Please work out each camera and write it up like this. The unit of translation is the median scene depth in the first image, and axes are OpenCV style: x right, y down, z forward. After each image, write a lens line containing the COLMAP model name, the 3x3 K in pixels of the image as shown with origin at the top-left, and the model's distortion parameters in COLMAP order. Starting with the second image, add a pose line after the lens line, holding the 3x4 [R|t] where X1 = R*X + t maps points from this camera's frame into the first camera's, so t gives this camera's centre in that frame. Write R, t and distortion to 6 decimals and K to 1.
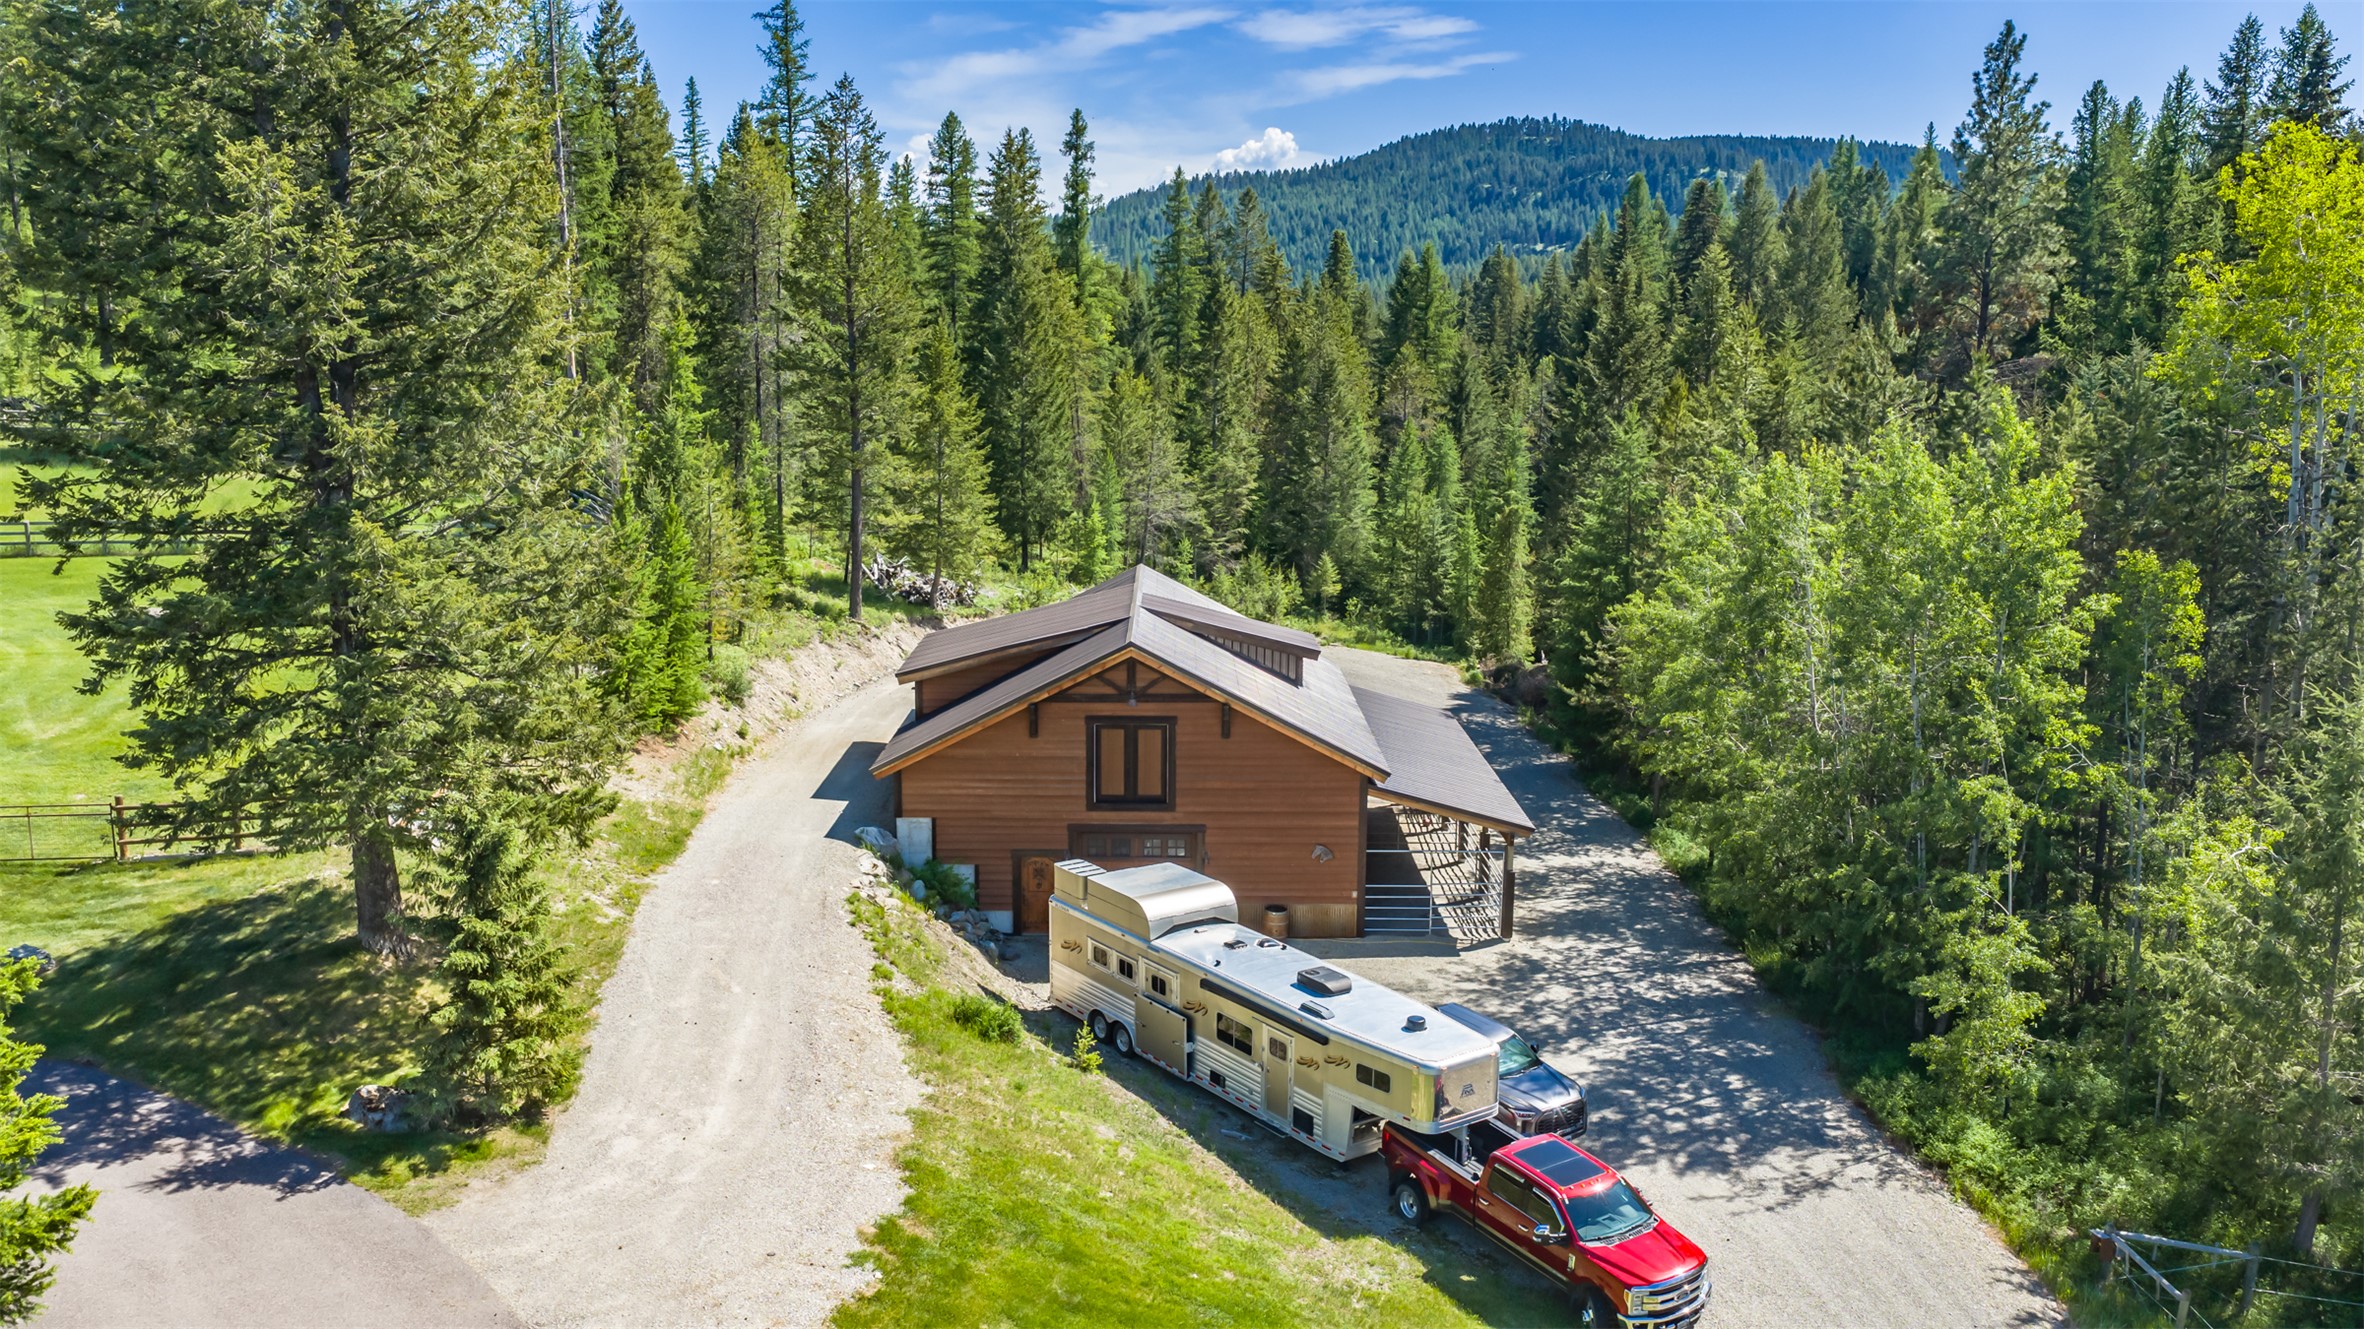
lens RADIAL K [[1946.7, 0, 1185.7], [0, 1946.7, 661.7], [0, 0, 1]] dist [0.003099, 0.001163]
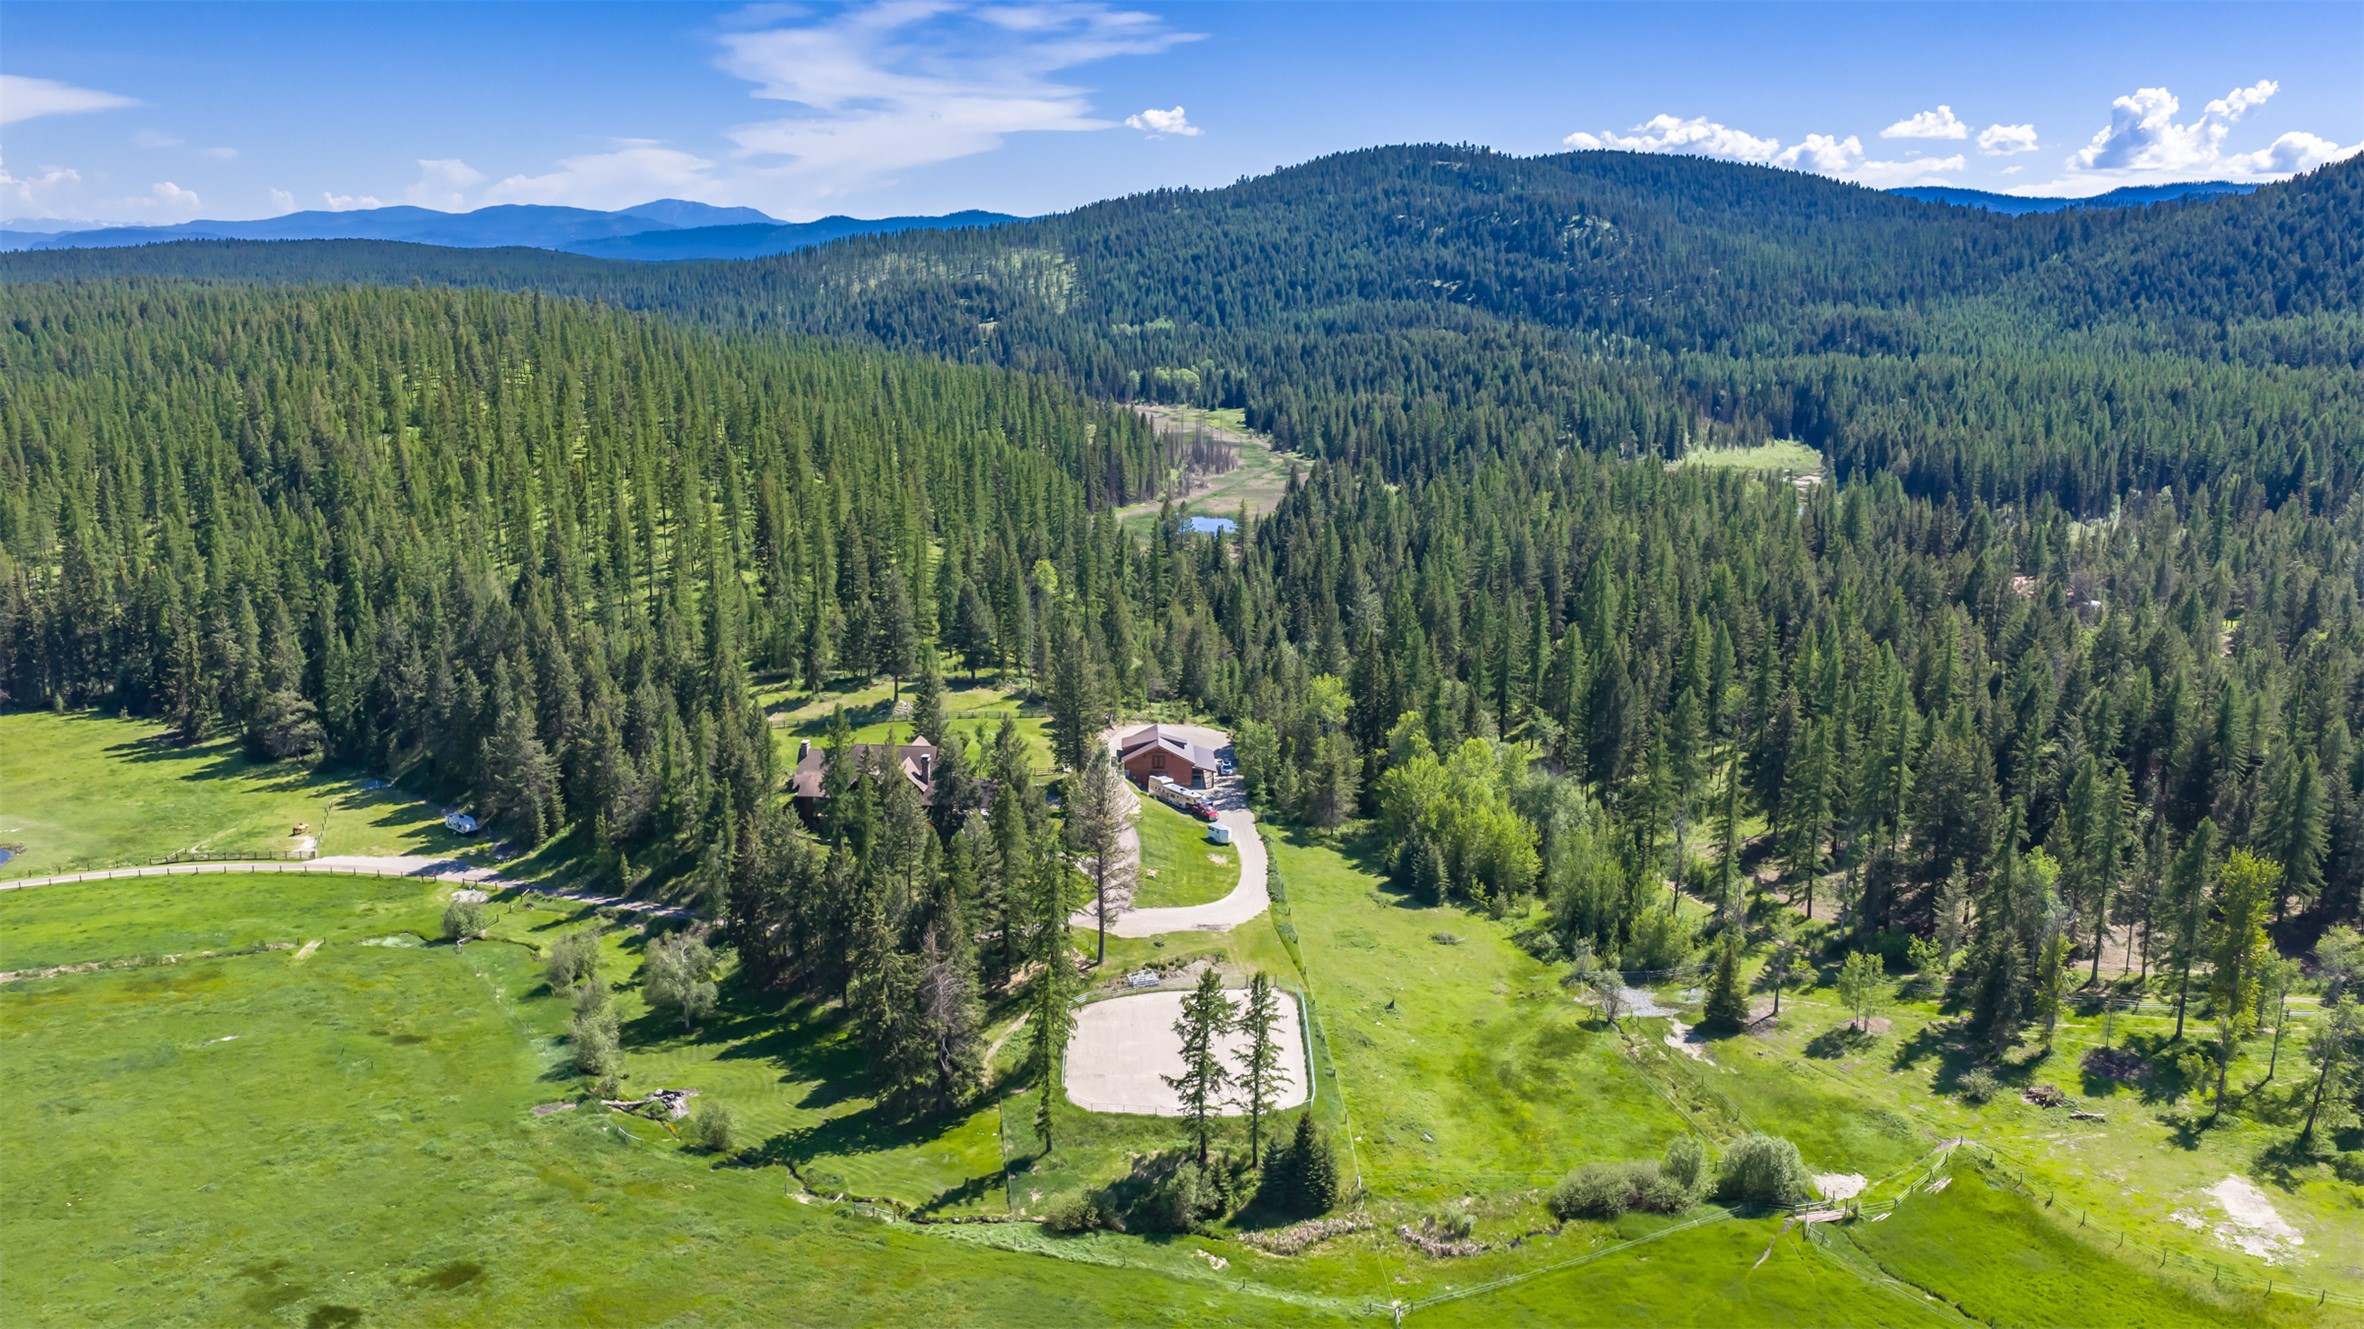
lens RADIAL K [[1969.0, 0, 1180.4], [0, 1969.0, 664.6], [0, 0, 1]] dist [0.033991, -0.072211]
pose [[0.999743, 0.001900, 0.022586, -0.004048], [-0.002701, 0.999366, 0.035507, -0.020067], [-0.022504, -0.035559, 0.999114, -0.221914]]
